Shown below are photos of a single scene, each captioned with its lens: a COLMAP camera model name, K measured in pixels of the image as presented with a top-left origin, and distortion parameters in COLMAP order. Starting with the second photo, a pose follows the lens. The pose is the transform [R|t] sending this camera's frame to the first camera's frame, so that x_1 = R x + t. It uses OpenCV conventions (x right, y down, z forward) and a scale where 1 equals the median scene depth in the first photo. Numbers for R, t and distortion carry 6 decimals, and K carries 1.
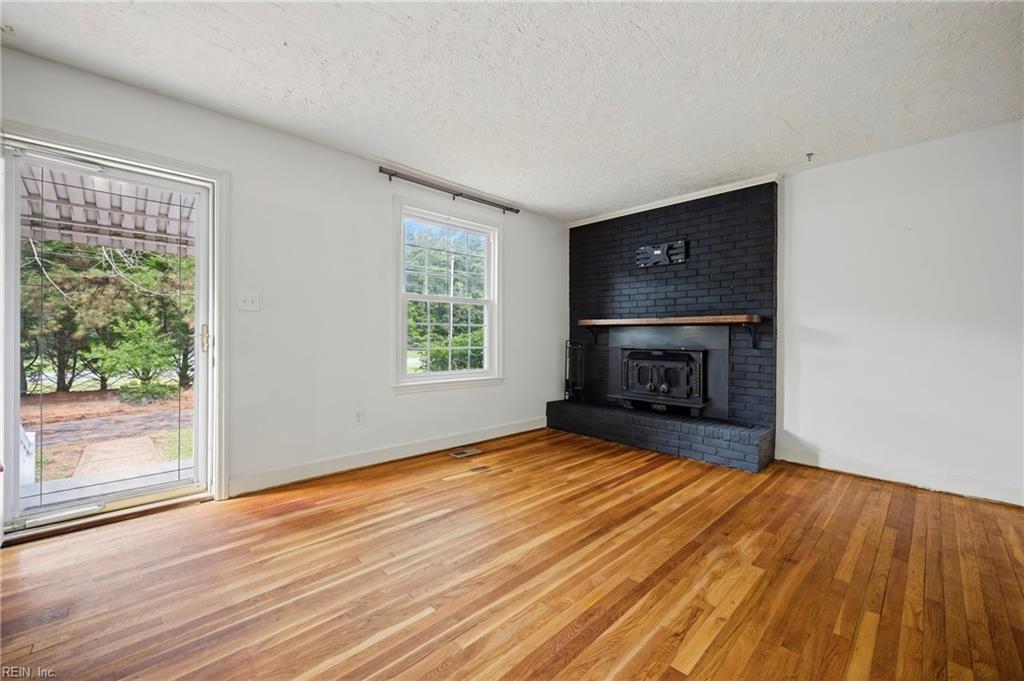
lens RADIAL K [[404.4, 0, 510.6], [0, 404.4, 330.0], [0, 0, 1]] dist [-0.000555, 0.000007]
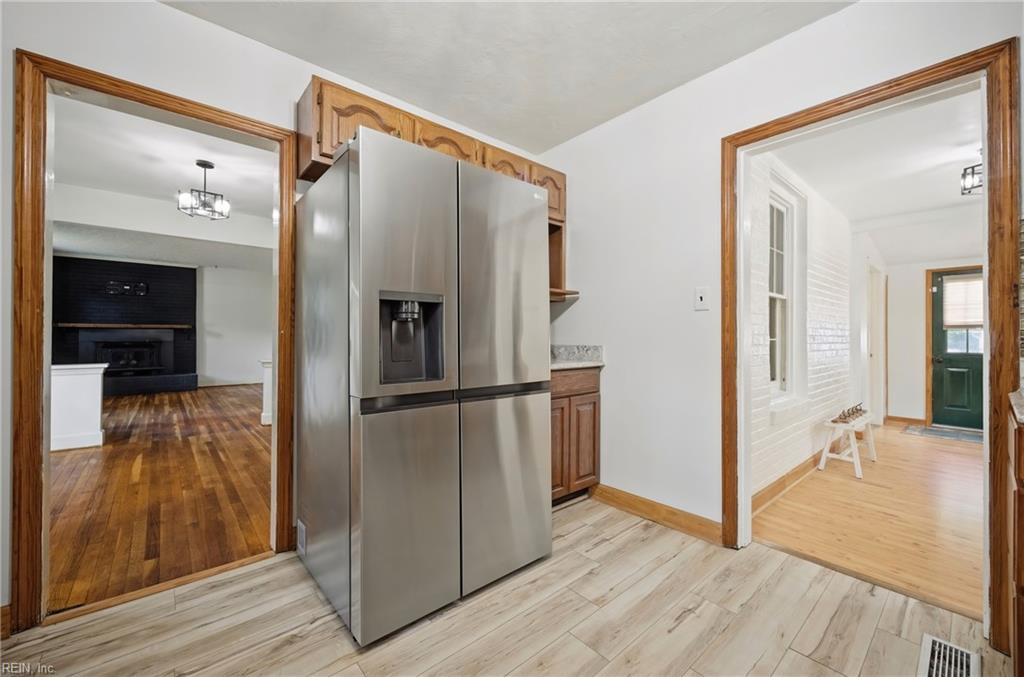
lens RADIAL K [[404.4, 0, 510.6], [0, 404.4, 328.0], [0, 0, 1]] dist [-0.000555, 0.000007]
pose [[0.047519, 0.010778, 0.998812, -1.416928], [-0.008249, 0.999912, -0.010397, -0.009150], [-0.998836, -0.007745, 0.047604, -0.824356]]
